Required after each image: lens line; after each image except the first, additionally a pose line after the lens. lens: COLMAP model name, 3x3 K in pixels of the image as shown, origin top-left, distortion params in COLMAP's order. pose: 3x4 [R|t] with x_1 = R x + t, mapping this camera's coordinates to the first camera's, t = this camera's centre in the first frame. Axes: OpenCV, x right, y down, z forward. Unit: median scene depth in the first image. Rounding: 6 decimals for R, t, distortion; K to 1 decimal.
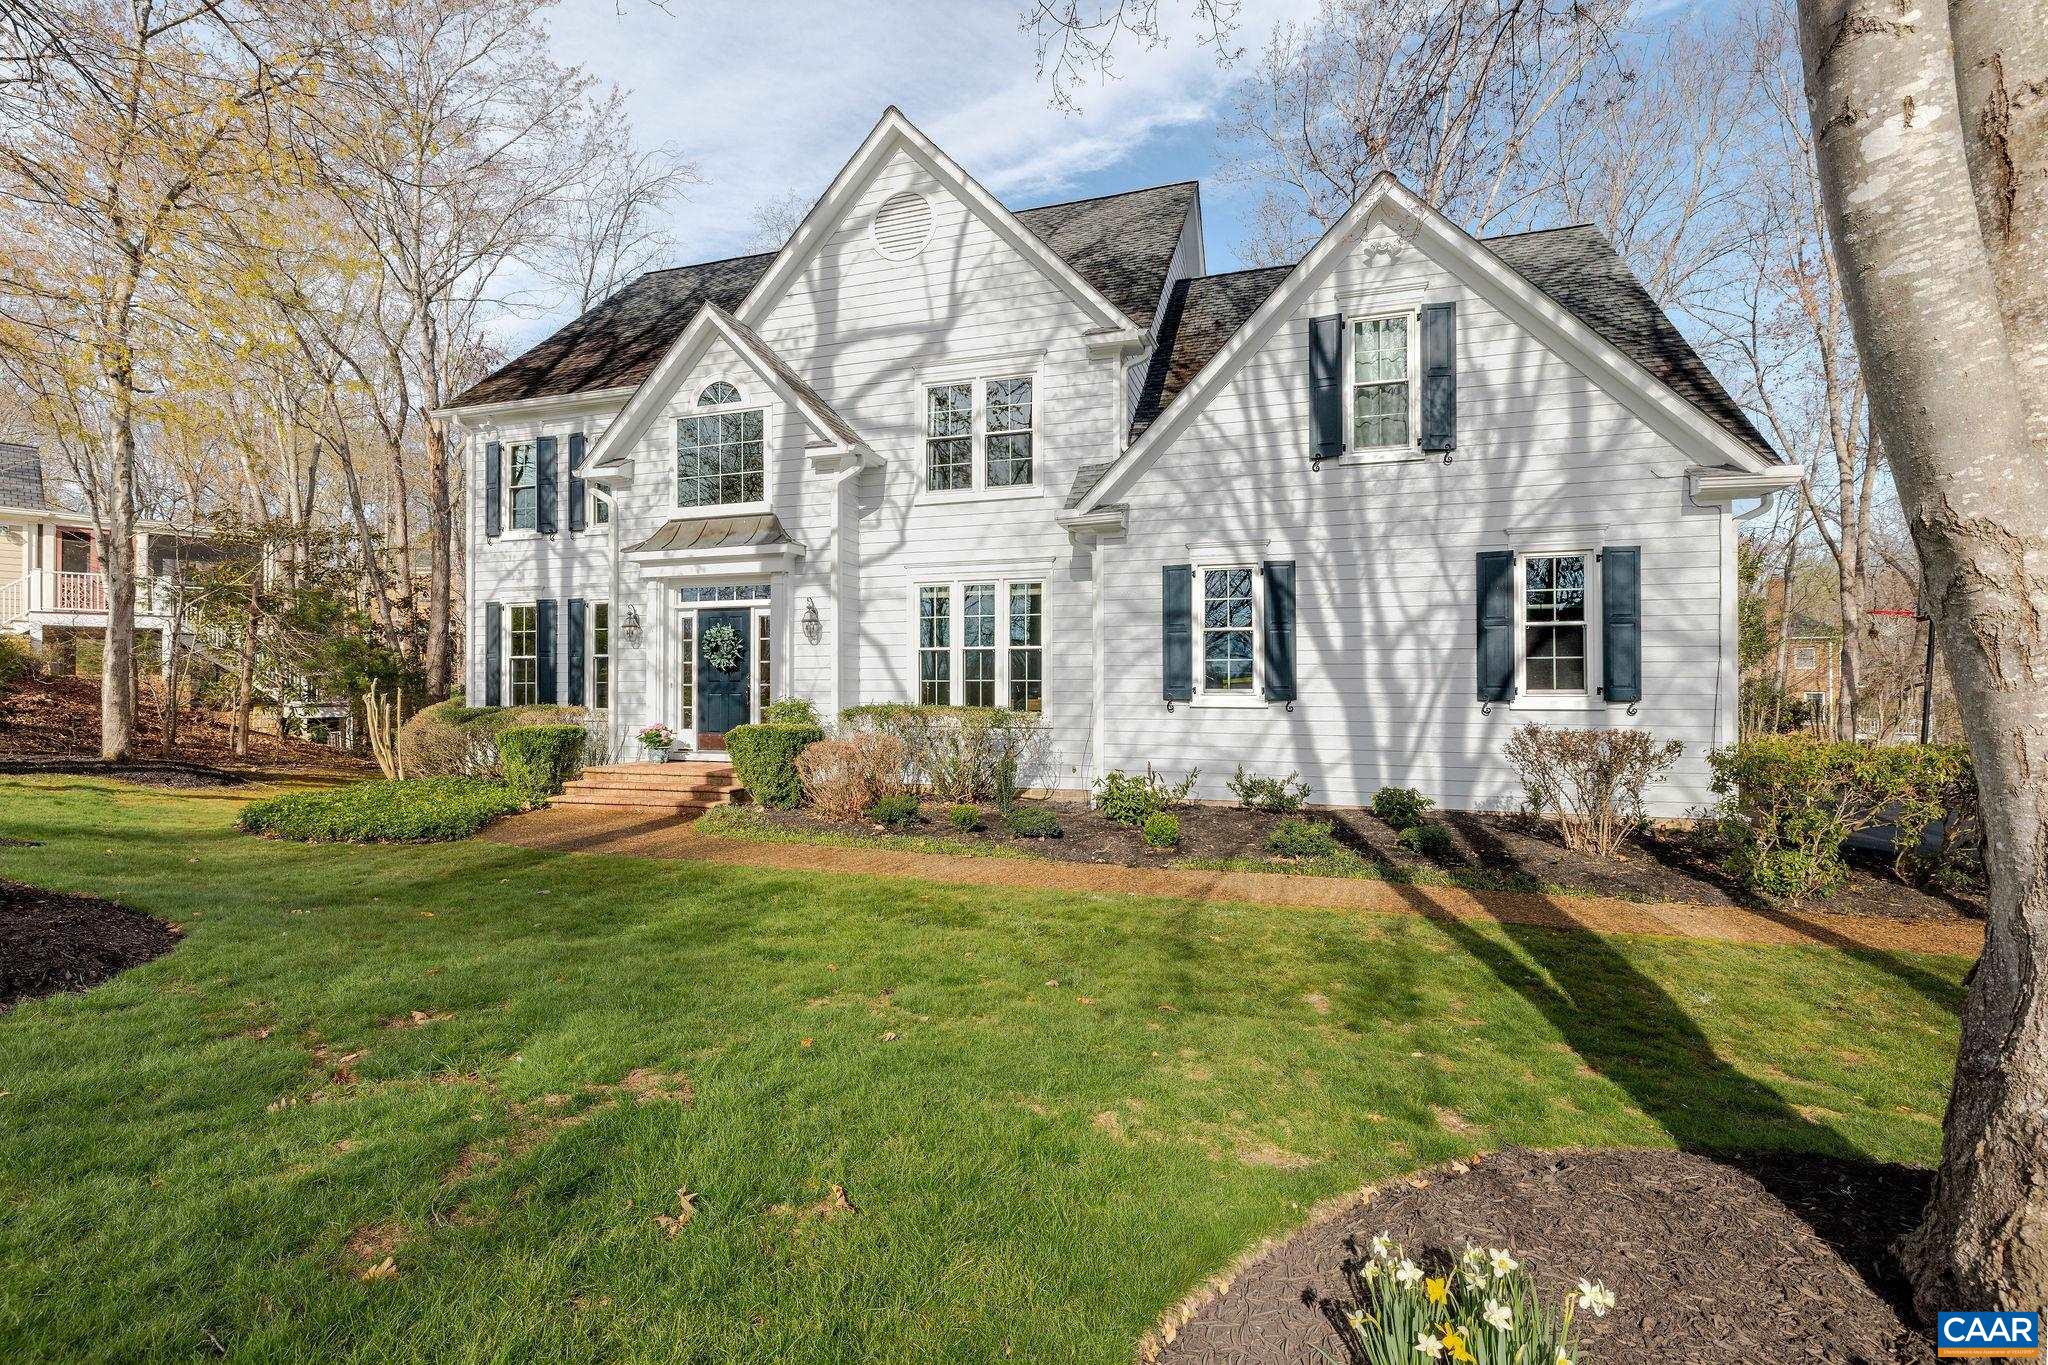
lens RADIAL K [[1009.9, 0, 1076.8], [0, 1009.9, 682.6], [0, 0, 1]] dist [0.000486, 0.000478]
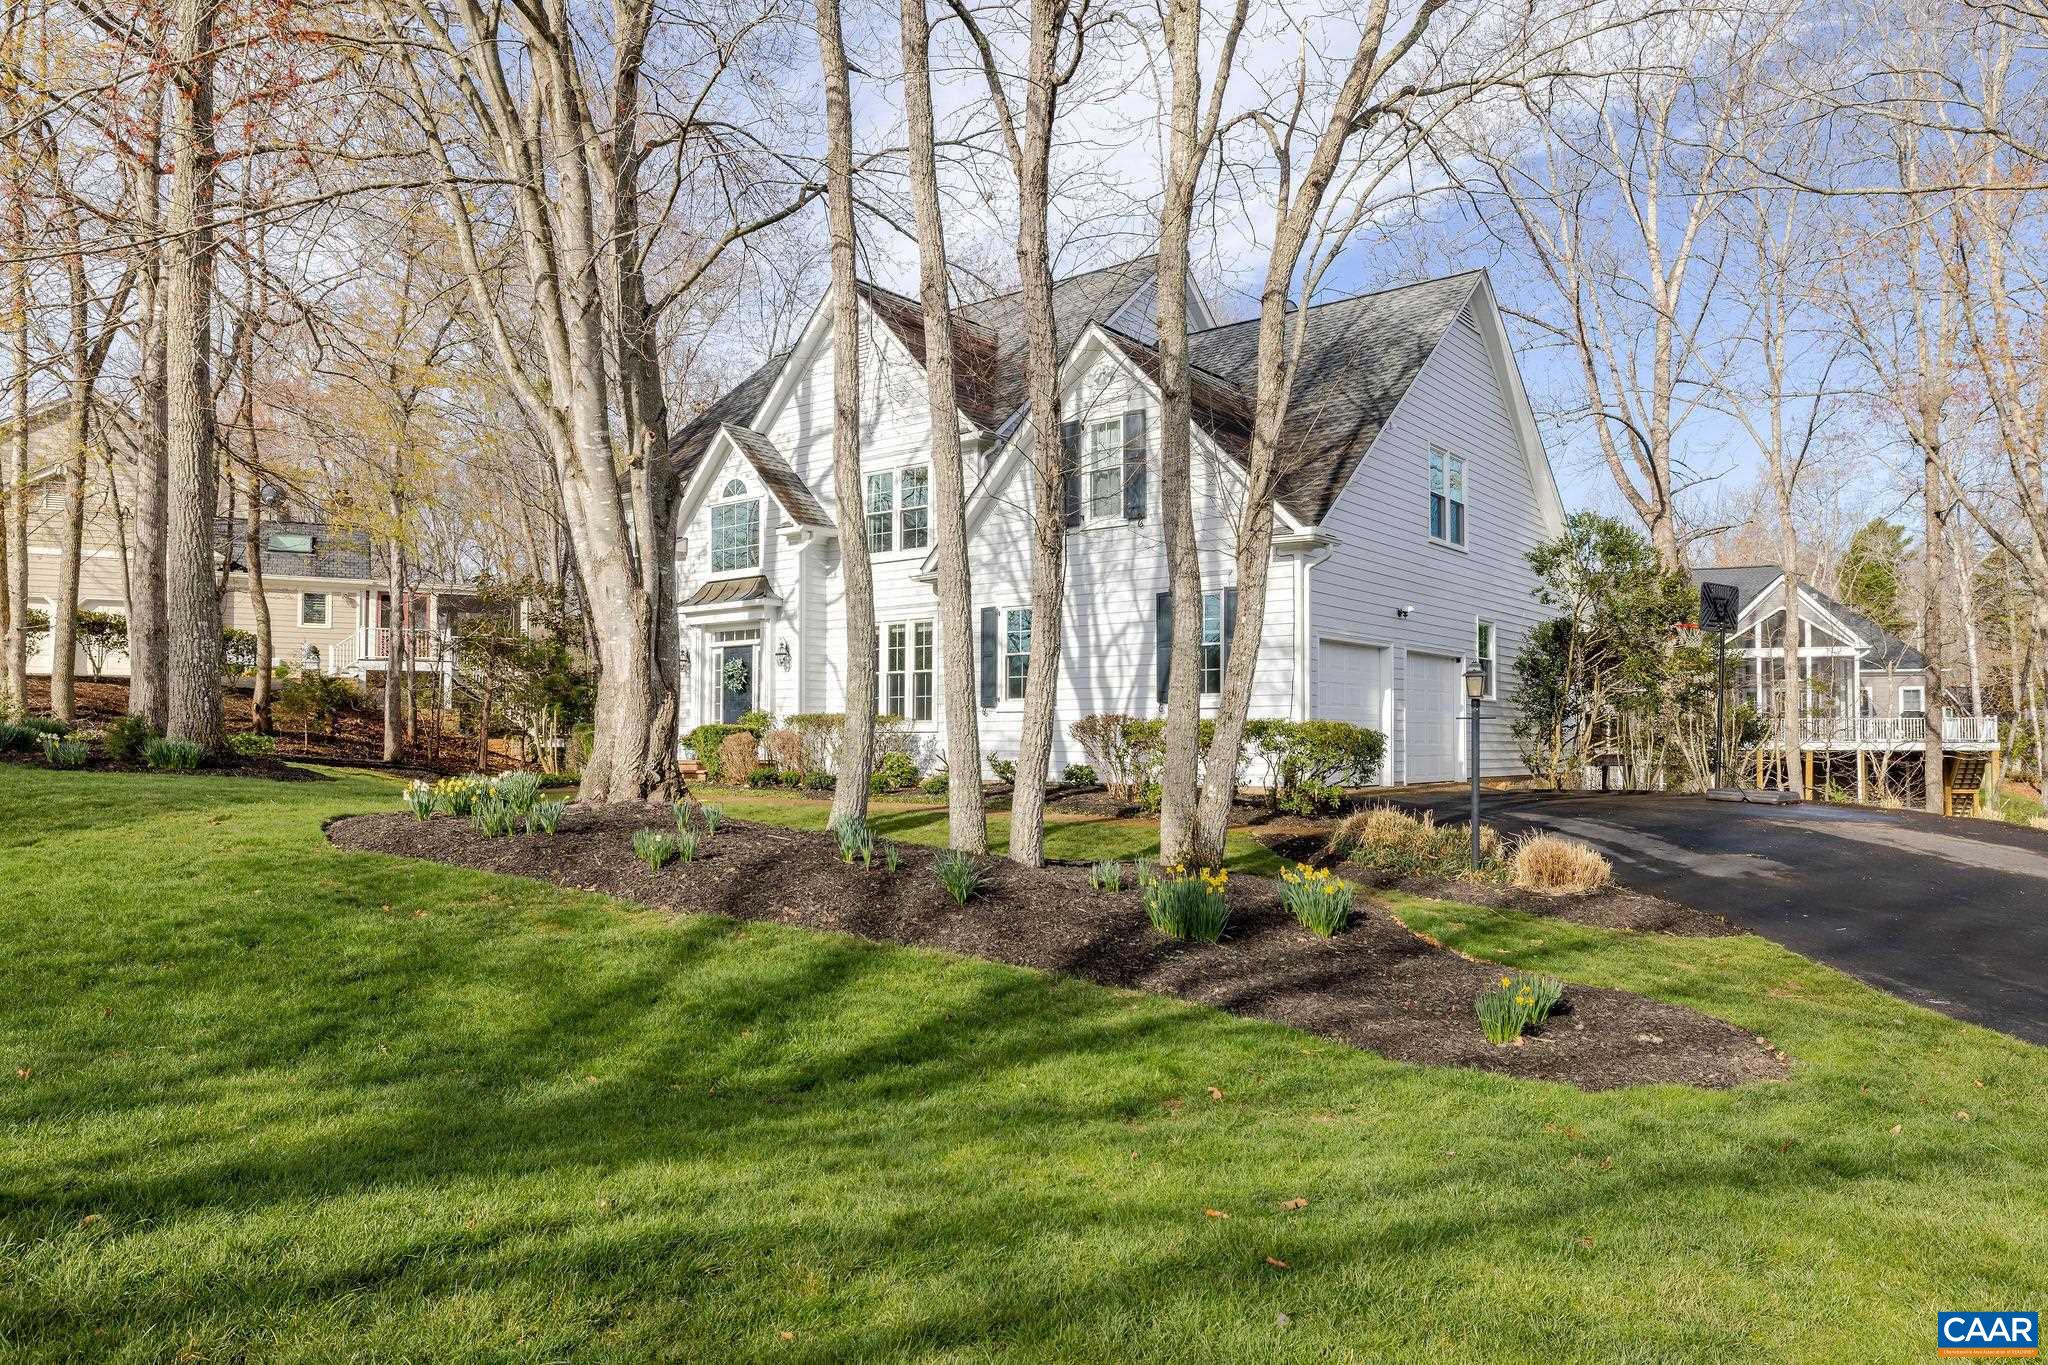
lens RADIAL K [[1294.3, 0, 1023.4], [0, 1294.3, 684.5], [0, 0, 1]] dist [0.002005, -0.000076]
pose [[0.941717, -0.012824, -0.336162, 0.578579], [0.000358, 0.999311, -0.037120, 0.041247], [0.336406, 0.034836, 0.941072, -0.485894]]
